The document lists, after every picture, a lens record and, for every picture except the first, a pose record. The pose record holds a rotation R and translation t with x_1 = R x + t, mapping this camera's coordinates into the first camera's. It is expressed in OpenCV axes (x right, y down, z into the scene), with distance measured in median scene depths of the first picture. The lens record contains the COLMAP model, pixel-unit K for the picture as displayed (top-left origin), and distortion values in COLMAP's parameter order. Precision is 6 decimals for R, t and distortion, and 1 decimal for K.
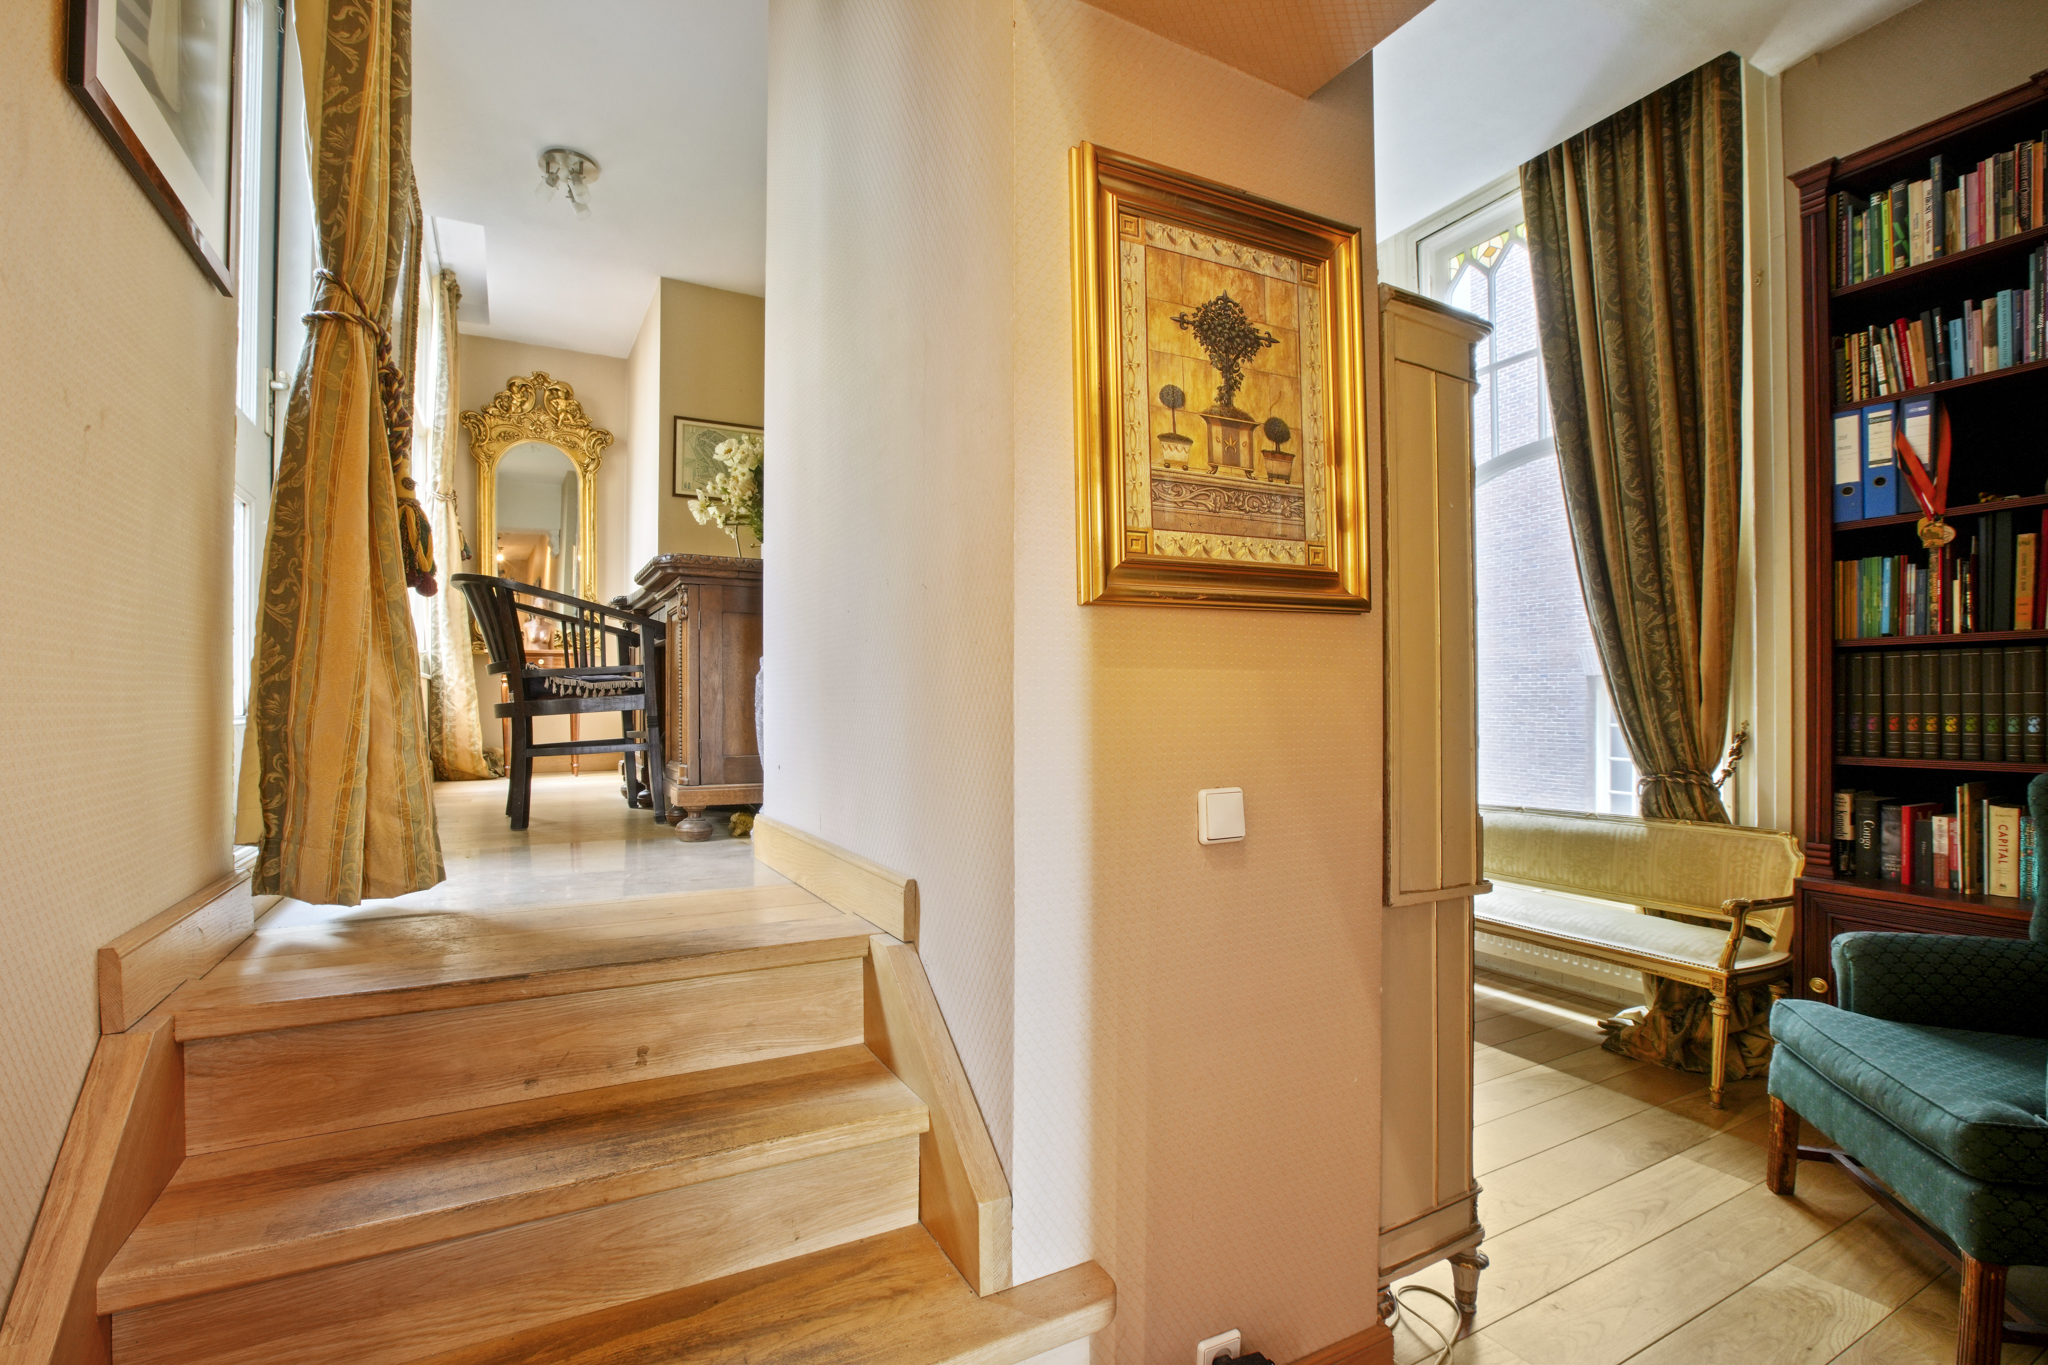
lens RADIAL K [[940.6, 0, 1008.3], [0, 940.6, 689.3], [0, 0, 1]] dist [-0.032198, 0.000103]
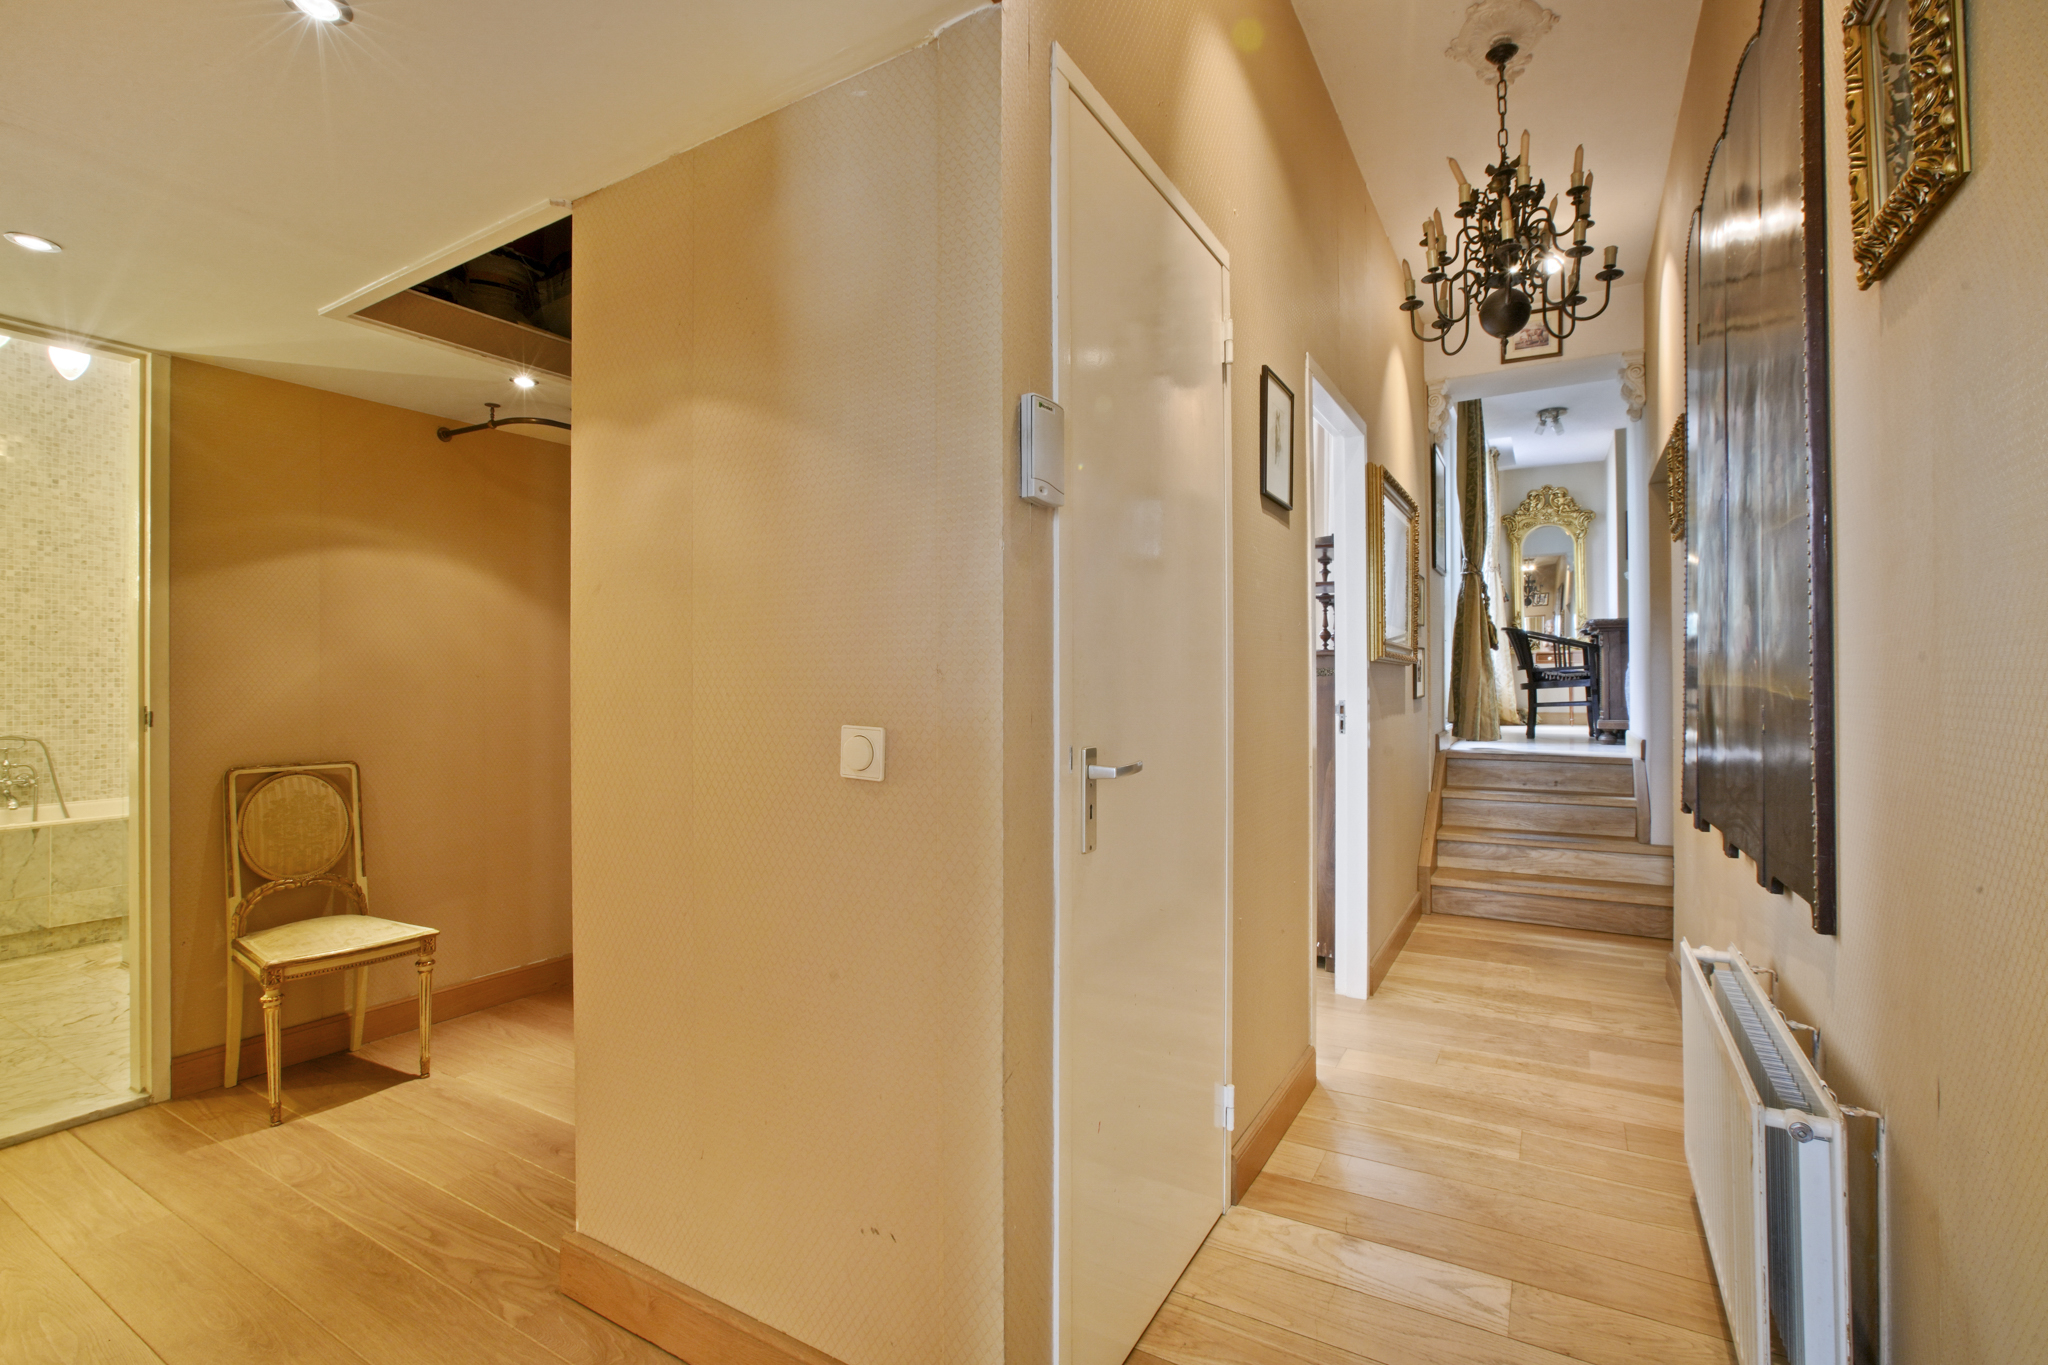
lens RADIAL K [[940.6, 0, 1012.6], [0, 940.6, 676.2], [0, 0, 1]] dist [-0.032198, 0.000103]
pose [[0.528587, -0.002266, -0.848876, 0.446532], [0.013340, 0.999895, 0.005637, -0.019726], [0.848775, -0.014303, 0.528561, -0.773855]]
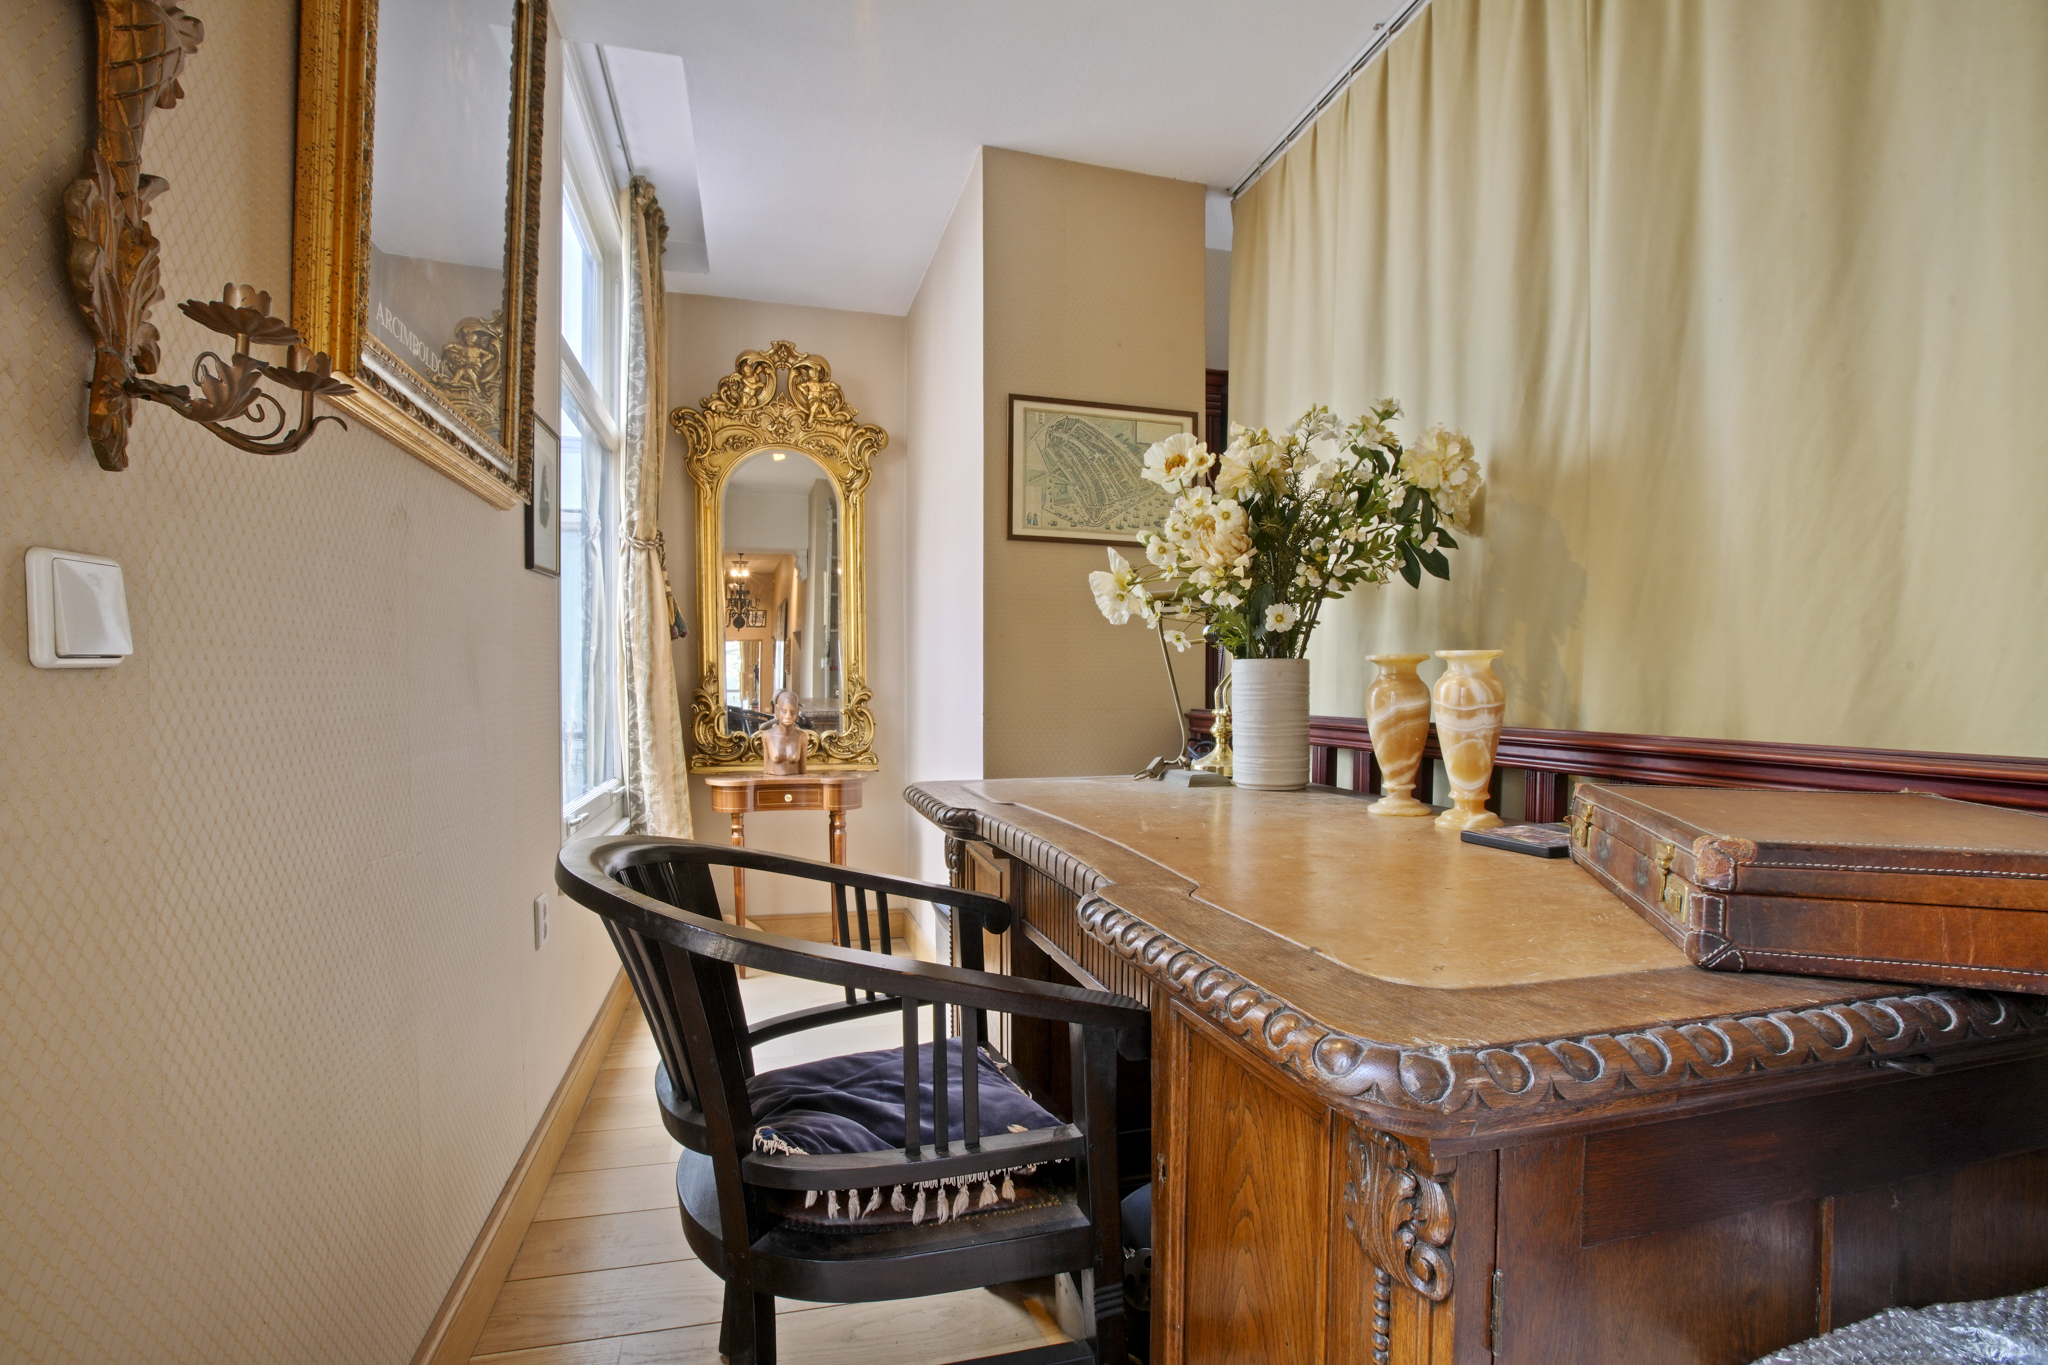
lens RADIAL K [[940.6, 0, 1027.6], [0, 940.6, 690.9], [0, 0, 1]] dist [-0.032198, 0.000103]
pose [[0.977365, 0.004132, -0.211518, -0.214457], [0.000407, 0.999771, 0.021411, -0.120509], [0.211558, -0.021013, 0.977140, 0.426937]]
